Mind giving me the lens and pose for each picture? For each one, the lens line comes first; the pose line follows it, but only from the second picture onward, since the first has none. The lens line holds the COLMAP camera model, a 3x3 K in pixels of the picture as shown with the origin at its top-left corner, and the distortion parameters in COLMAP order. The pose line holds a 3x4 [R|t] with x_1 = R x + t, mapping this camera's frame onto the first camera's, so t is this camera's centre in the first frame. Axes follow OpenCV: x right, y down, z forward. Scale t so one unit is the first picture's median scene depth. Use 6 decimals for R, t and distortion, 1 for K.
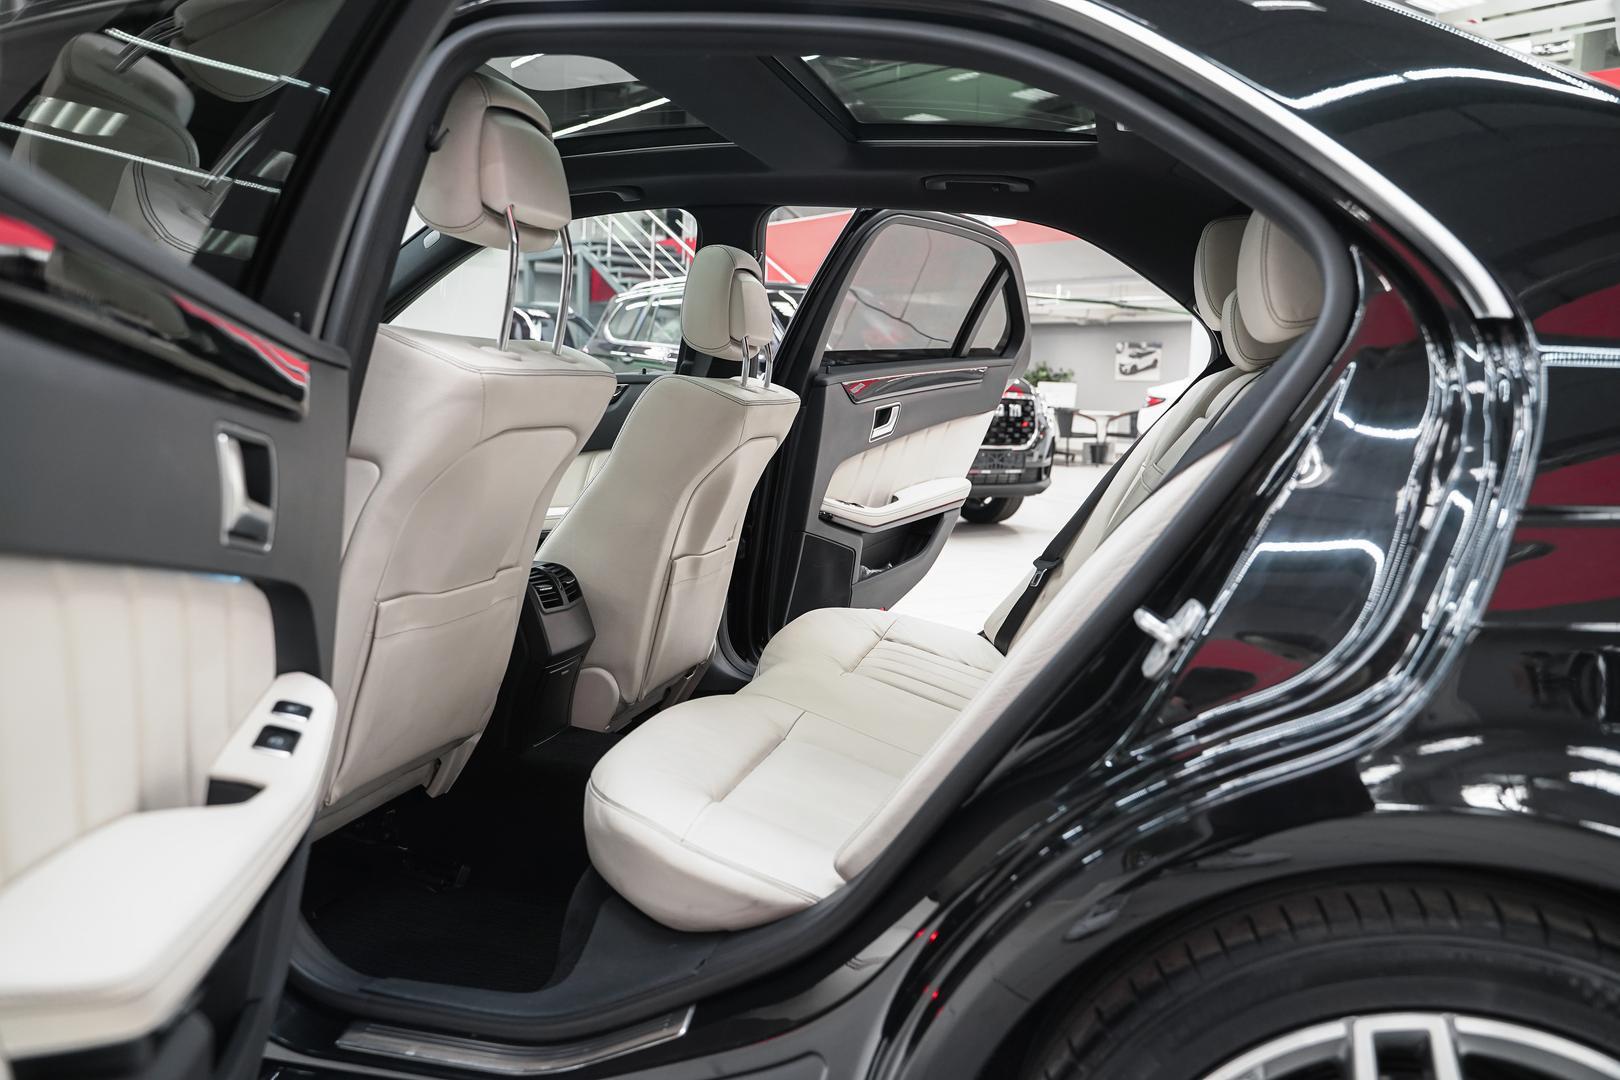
lens RADIAL K [[1286.9, 0, 808.6], [0, 1286.9, 541.3], [0, 0, 1]] dist [-0.014188, 0.010563]
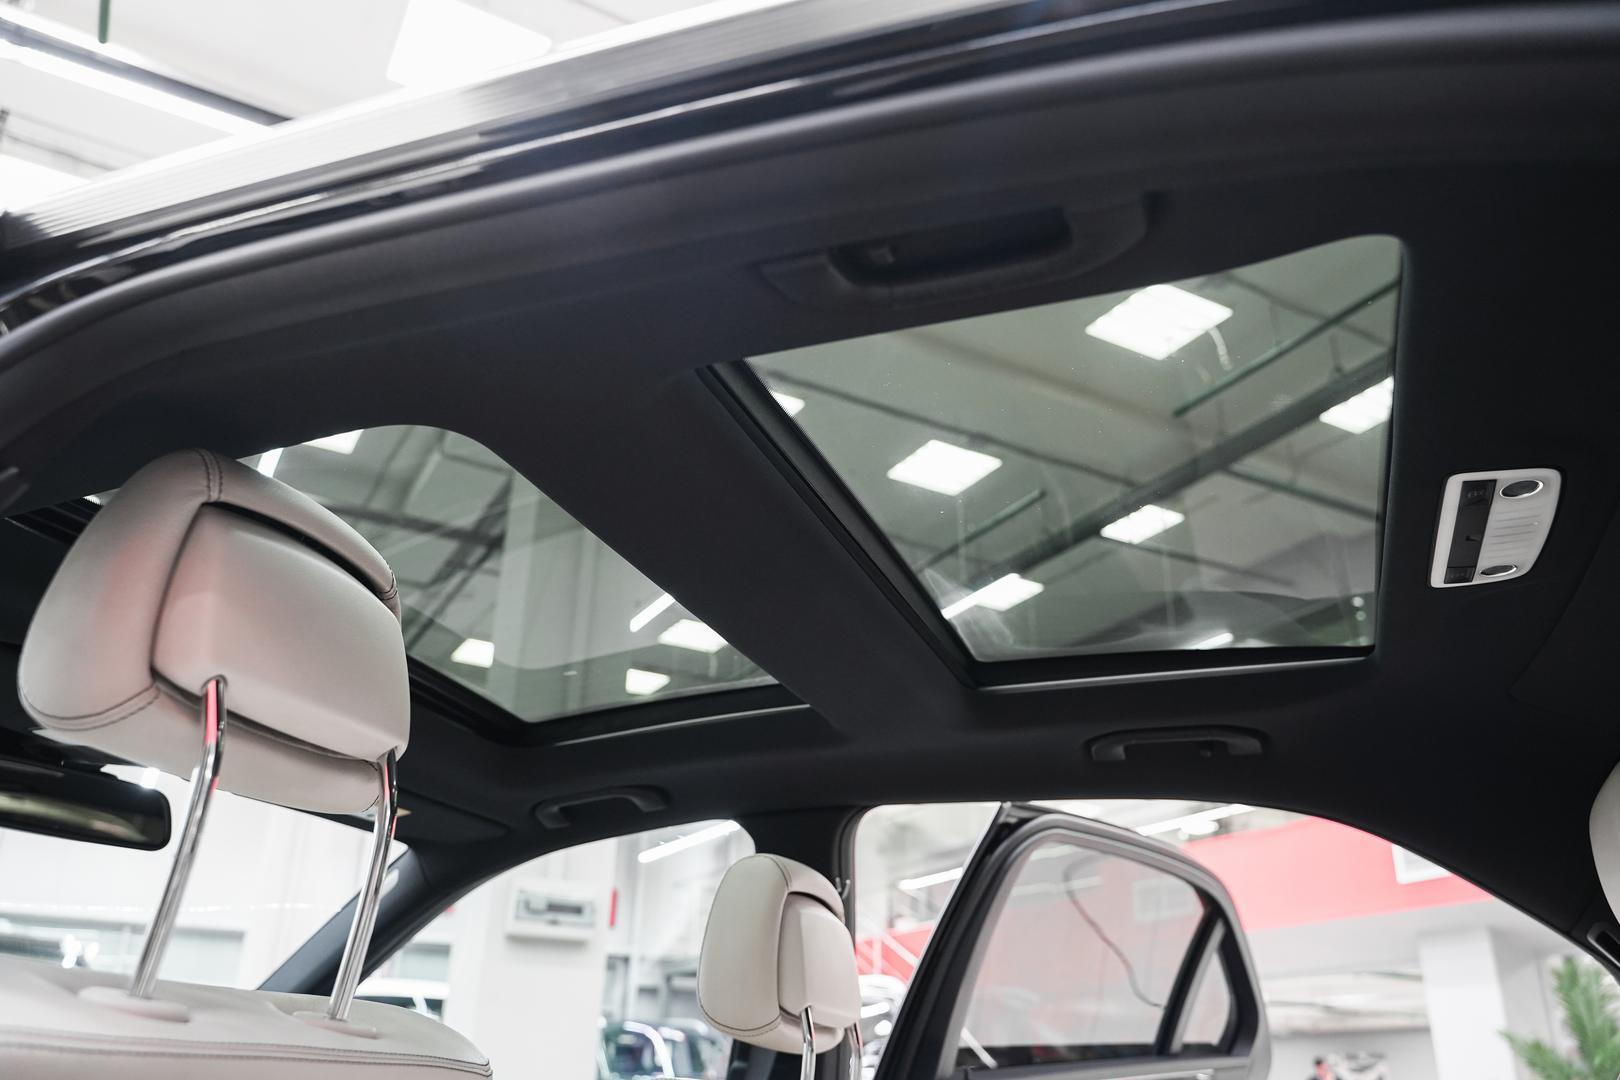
lens RADIAL K [[1286.9, 0, 804.9], [0, 1286.9, 539.5], [0, 0, 1]] dist [-0.014188, 0.010563]
pose [[0.992163, -0.065506, -0.106401, 0.022741], [0.000974, 0.855584, -0.517662, -0.035281], [0.124945, 0.513502, 0.848943, 0.357385]]
